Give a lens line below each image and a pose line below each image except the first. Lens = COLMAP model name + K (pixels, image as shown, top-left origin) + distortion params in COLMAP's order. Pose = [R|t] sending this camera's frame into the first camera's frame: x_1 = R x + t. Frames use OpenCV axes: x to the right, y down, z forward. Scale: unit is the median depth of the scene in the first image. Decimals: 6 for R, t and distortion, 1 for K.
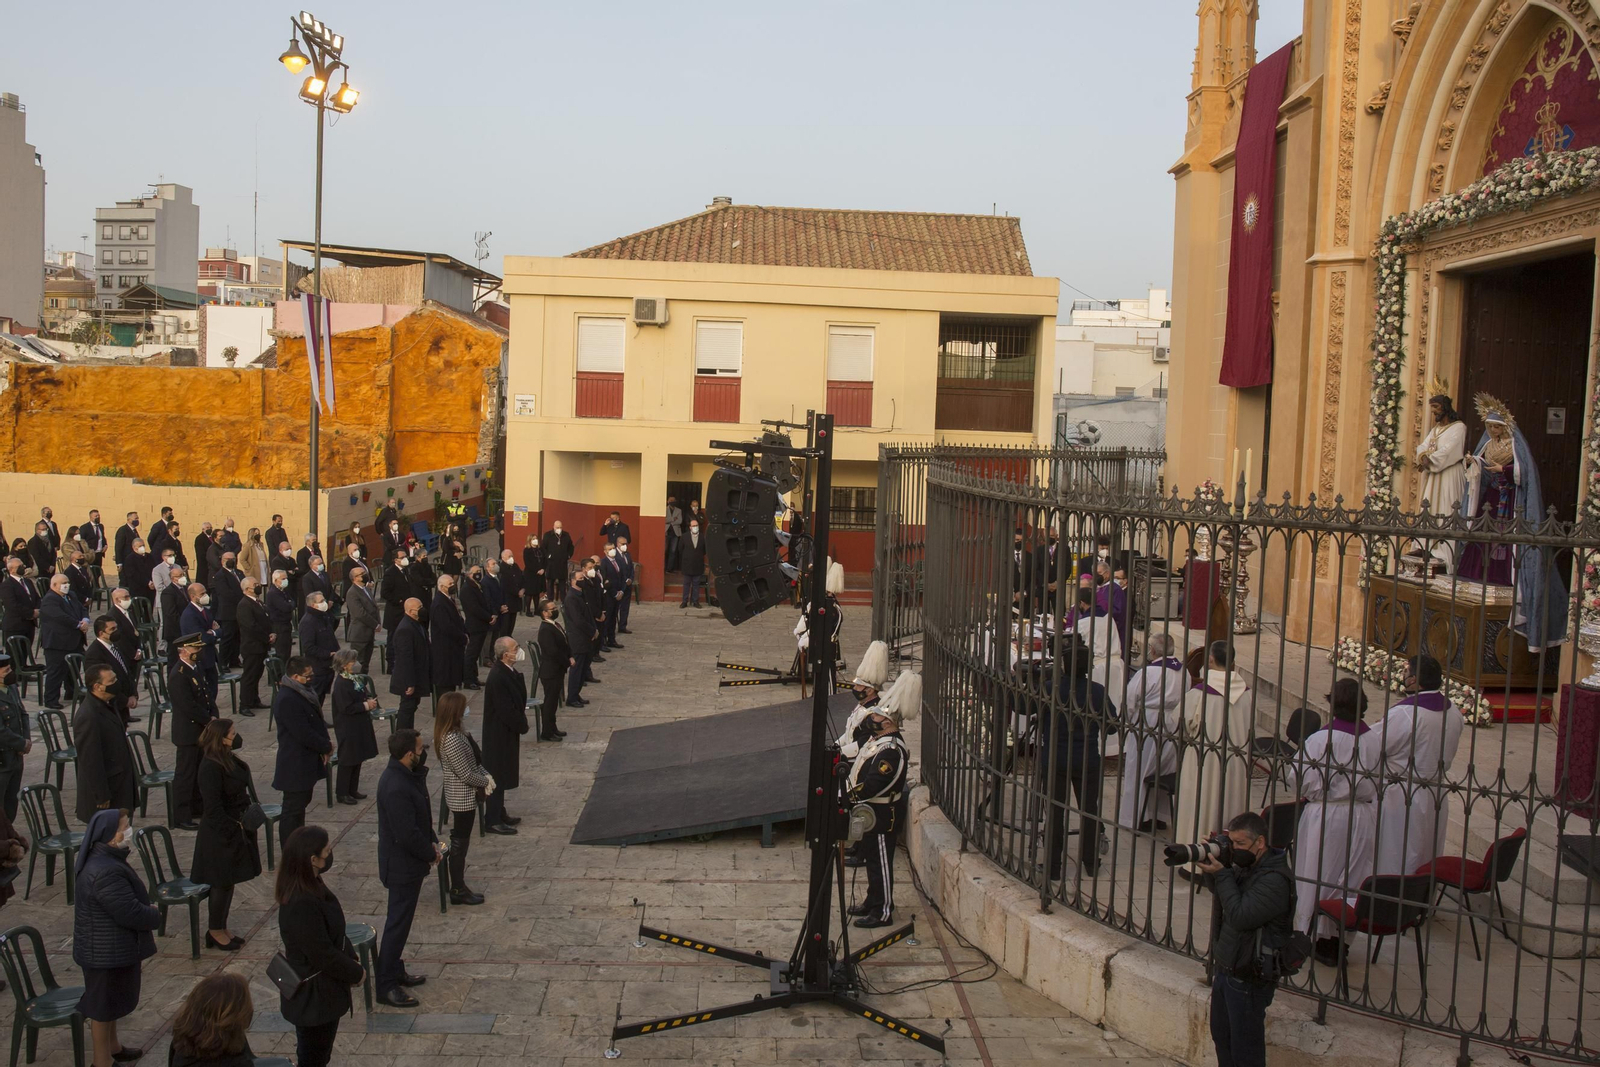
lens RADIAL K [[1231.5, 0, 789.4], [0, 1231.5, 523.6], [0, 0, 1]] dist [-0.114827, 0.136817]
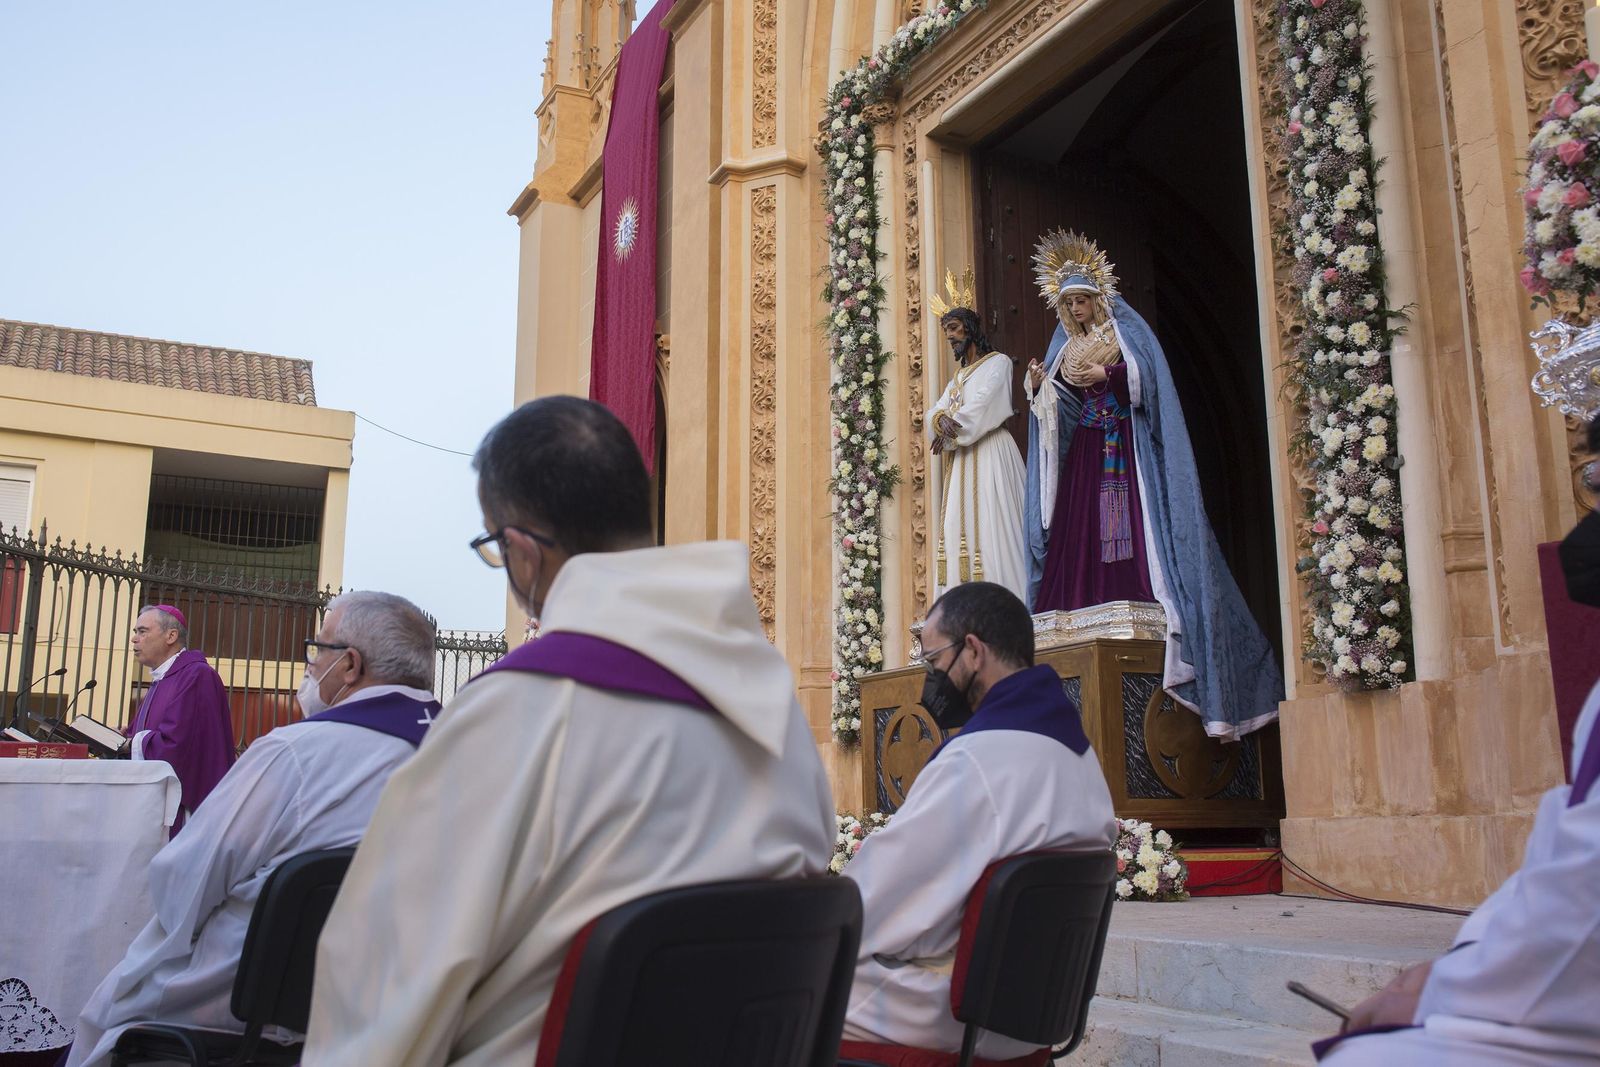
lens RADIAL K [[1441.4, 0, 800.0], [0, 1441.4, 533.5], [0, 0, 1]] dist [-0.064067, -0.011906]
pose [[0.899336, 0.055734, 0.433693, 0.197885], [0.064816, 0.963894, -0.258276, 0.130613], [-0.432429, 0.260387, 0.863252, 0.477790]]
